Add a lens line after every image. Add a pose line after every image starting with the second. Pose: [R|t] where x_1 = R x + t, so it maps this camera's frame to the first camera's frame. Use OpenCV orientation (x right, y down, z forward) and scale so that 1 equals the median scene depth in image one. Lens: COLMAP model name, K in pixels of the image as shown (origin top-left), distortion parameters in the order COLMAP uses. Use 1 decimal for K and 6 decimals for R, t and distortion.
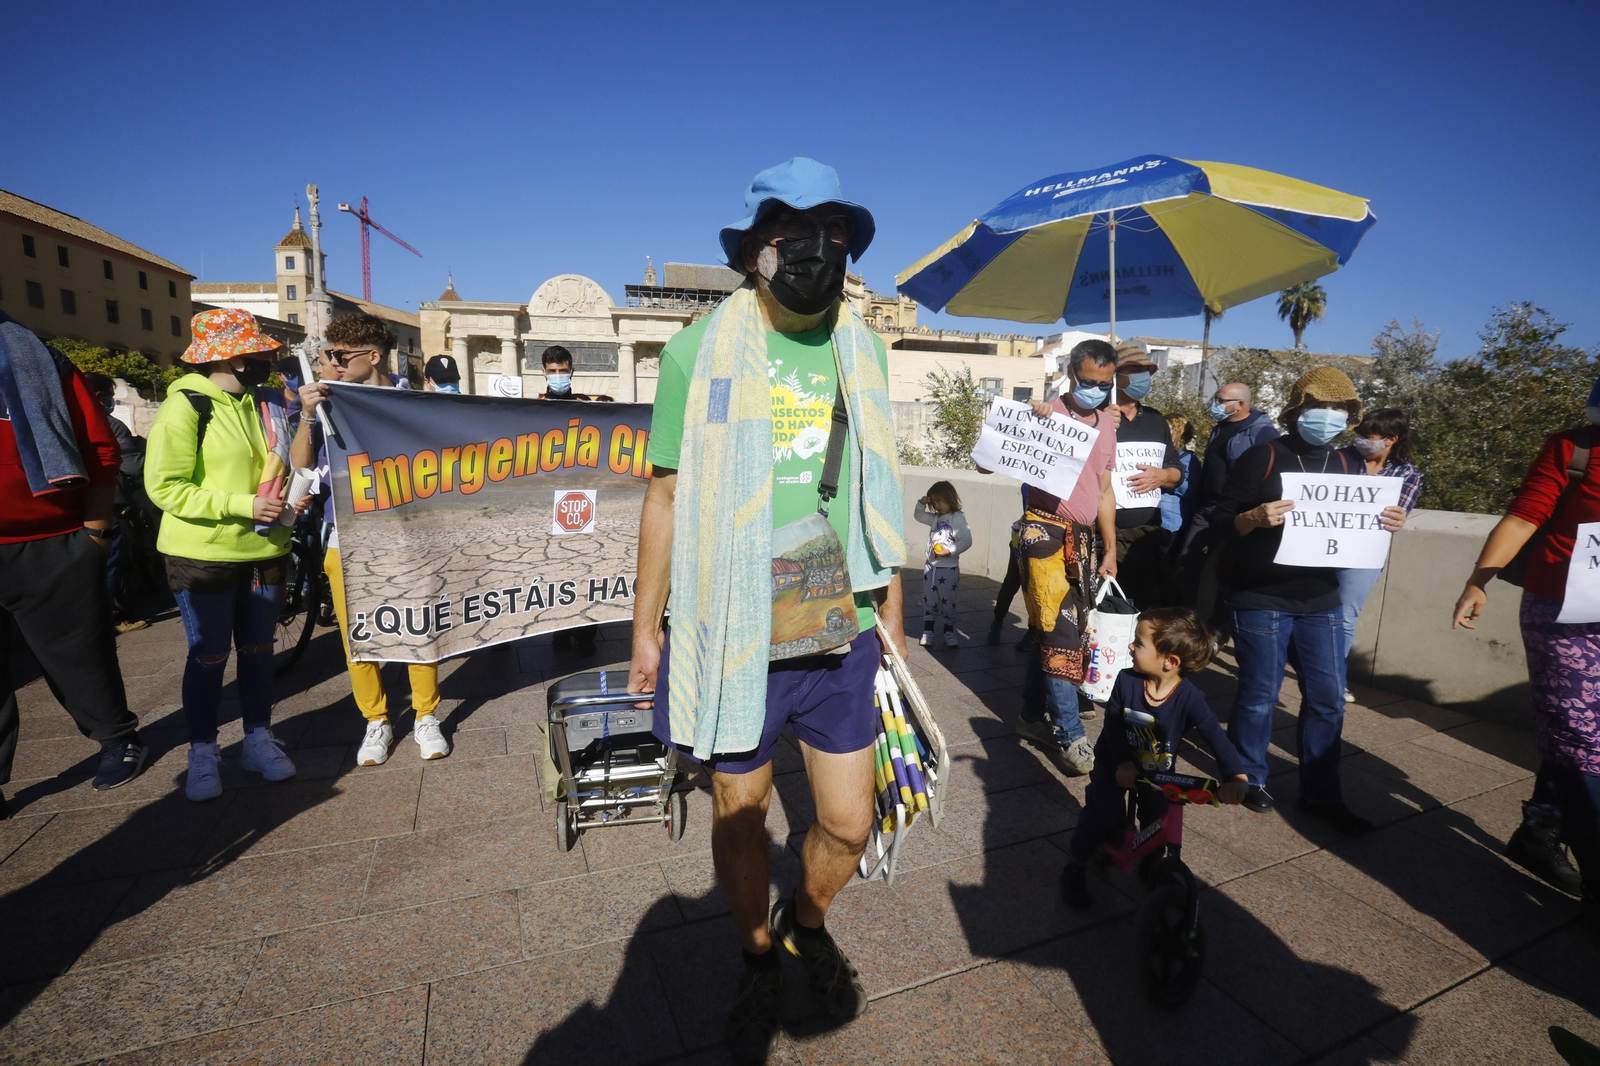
lens RADIAL K [[728.7, 0, 795.0], [0, 728.7, 535.3], [0, 0, 1]] dist [-0.069584, 0.025040]
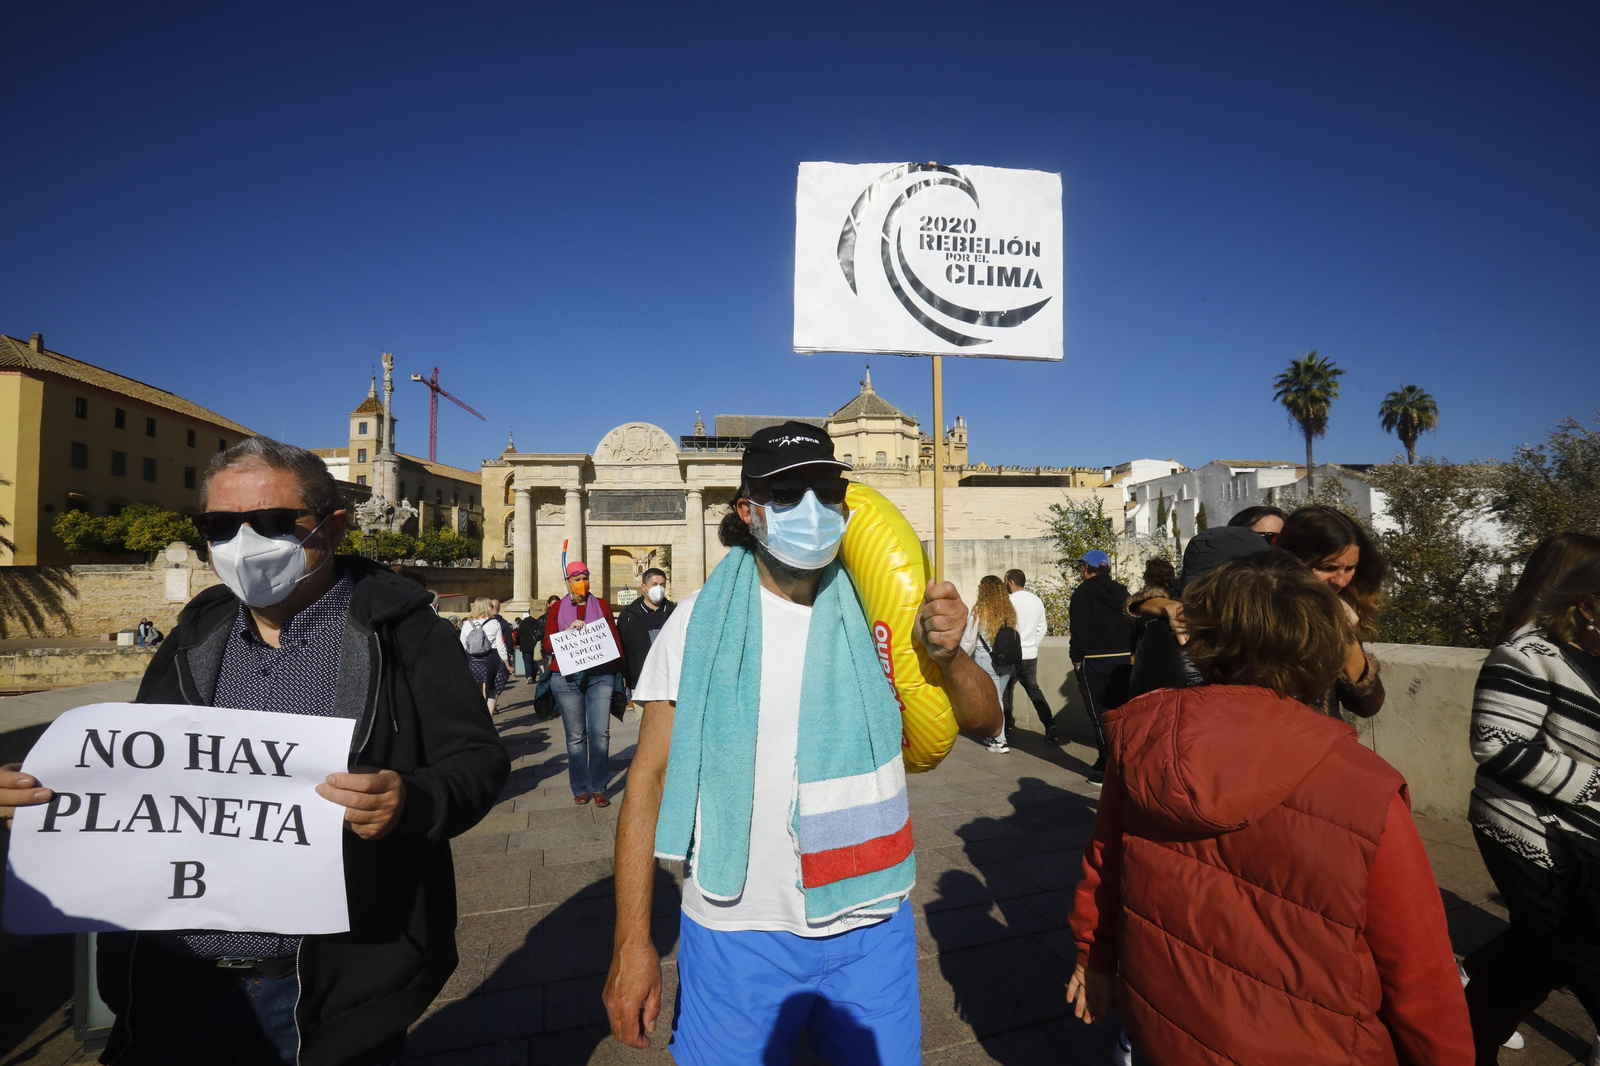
lens RADIAL K [[728.7, 0, 794.5], [0, 728.7, 536.7], [0, 0, 1]] dist [-0.069584, 0.025040]
pose [[0.997425, -0.039847, -0.059635, -0.044008], [0.027540, 0.980509, -0.194533, -0.013746], [0.066224, 0.192389, 0.979082, 0.076492]]
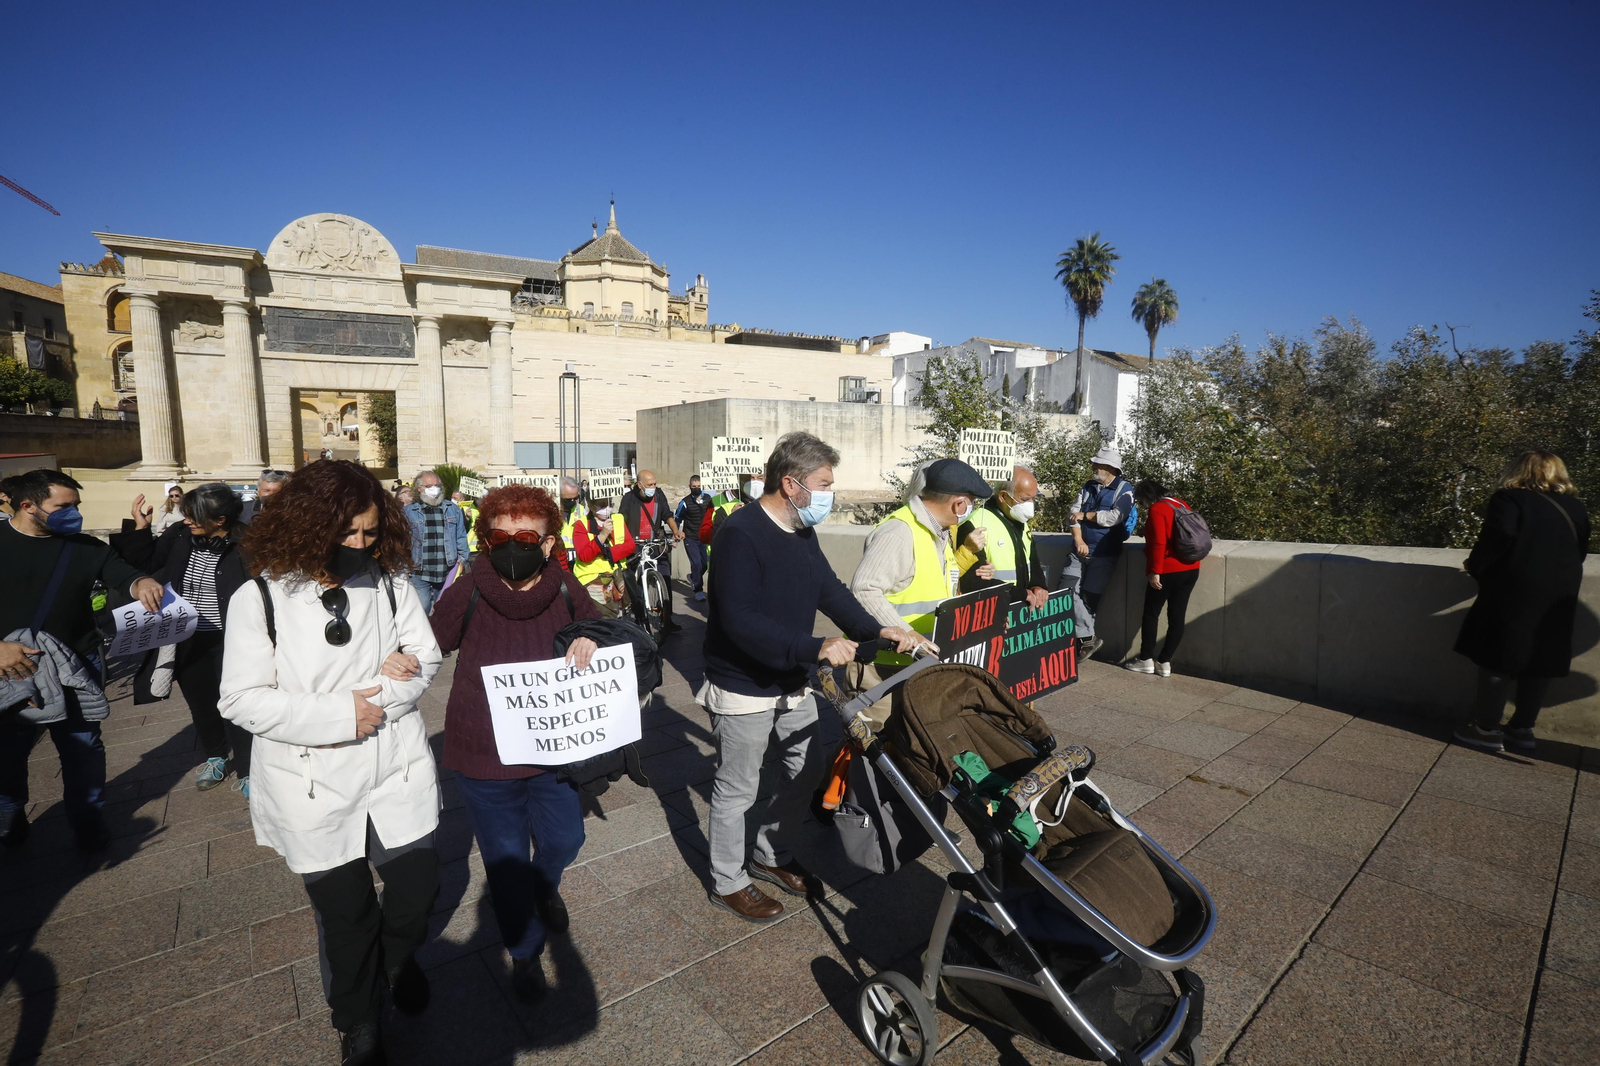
lens RADIAL K [[726.3, 0, 796.7], [0, 726.3, 536.1], [0, 0, 1]] dist [-0.068037, 0.024914]
pose [[0.947651, -0.051017, 0.315207, -0.112867], [0.053817, 0.998551, -0.000179, -0.029288], [-0.314741, 0.017133, 0.949023, 0.212870]]
